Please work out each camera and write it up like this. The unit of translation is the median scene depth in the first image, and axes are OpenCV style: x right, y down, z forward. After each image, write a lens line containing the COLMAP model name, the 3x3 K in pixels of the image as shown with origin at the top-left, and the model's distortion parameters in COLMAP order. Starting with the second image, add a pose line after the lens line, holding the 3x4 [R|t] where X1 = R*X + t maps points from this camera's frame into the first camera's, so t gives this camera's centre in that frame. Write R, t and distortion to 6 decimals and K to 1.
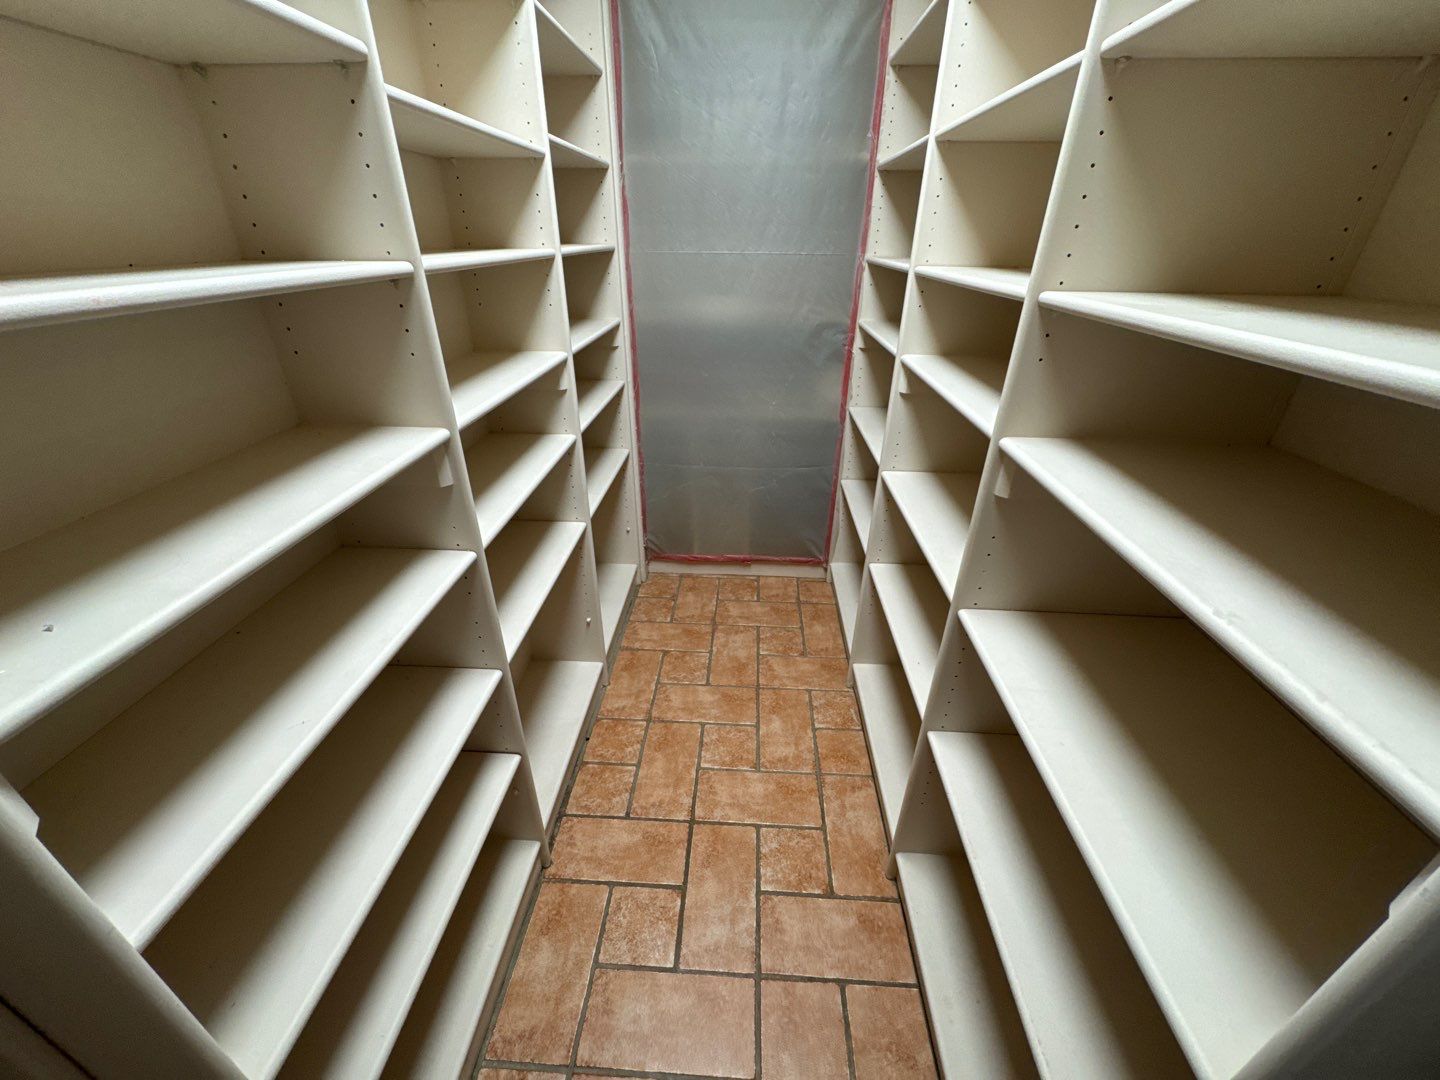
lens RADIAL K [[574.9, 0, 720.0], [0, 574.9, 539.2], [0, 0, 1]] dist [-0.000502, -0.000169]
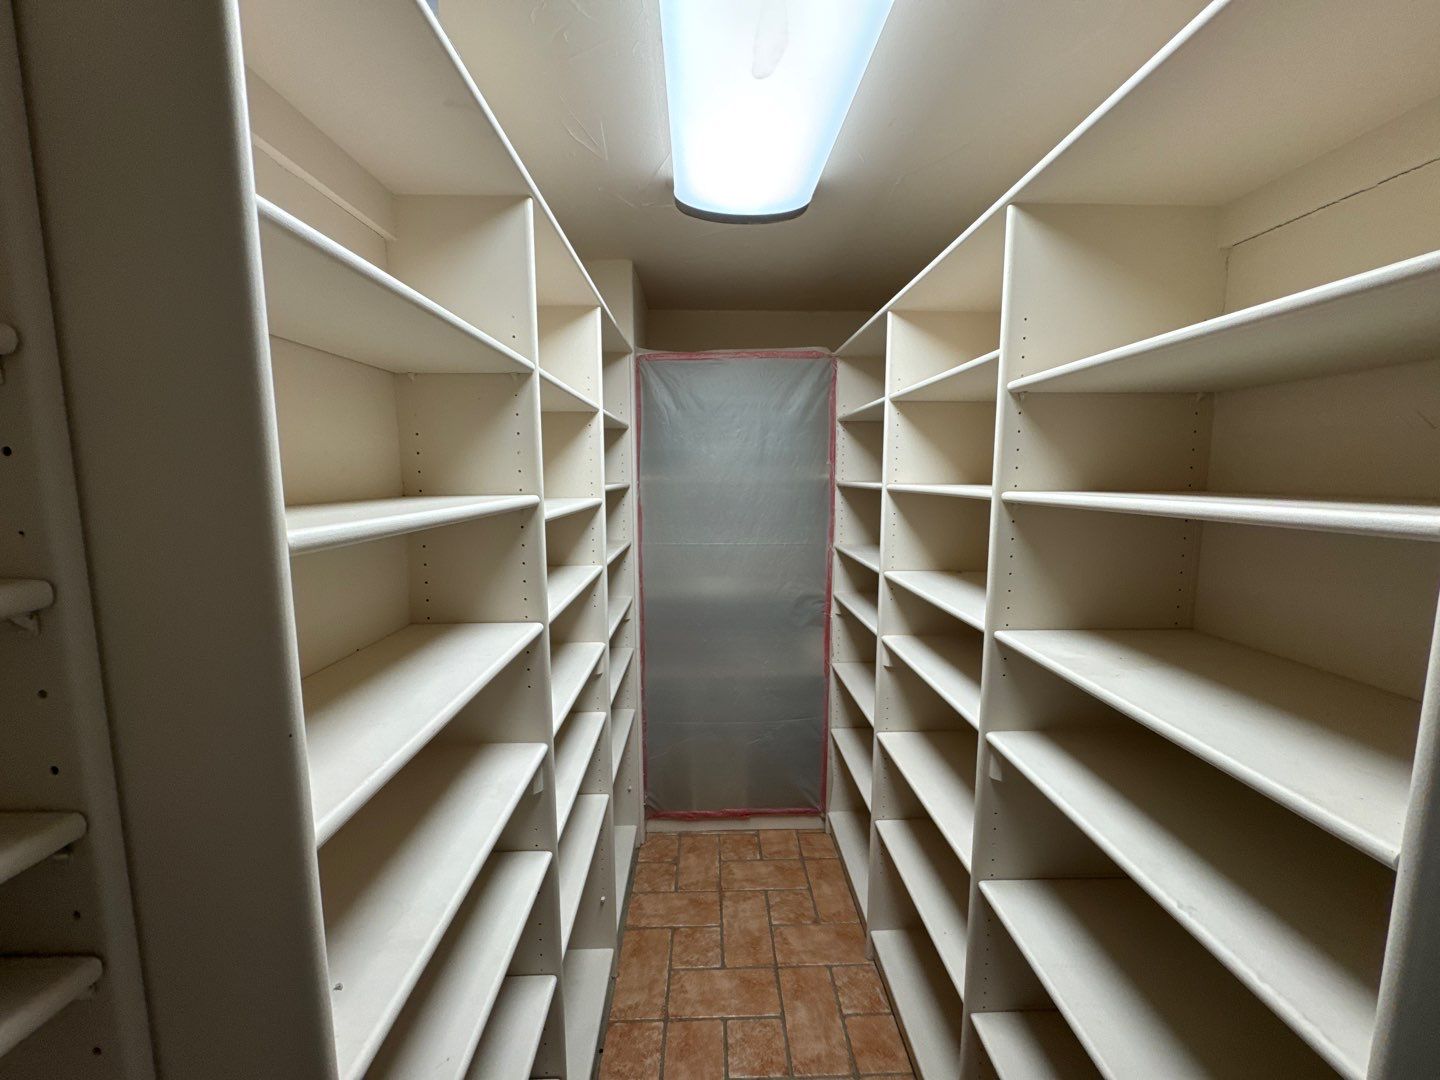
lens RADIAL K [[574.9, 0, 720.0], [0, 574.9, 539.2], [0, 0, 1]] dist [-0.000502, -0.000169]
pose [[0.996597, -0.019372, 0.080125, -0.089161], [0.047239, 0.930774, -0.362529, -0.061592], [-0.067556, 0.365080, 0.928522, -0.139246]]
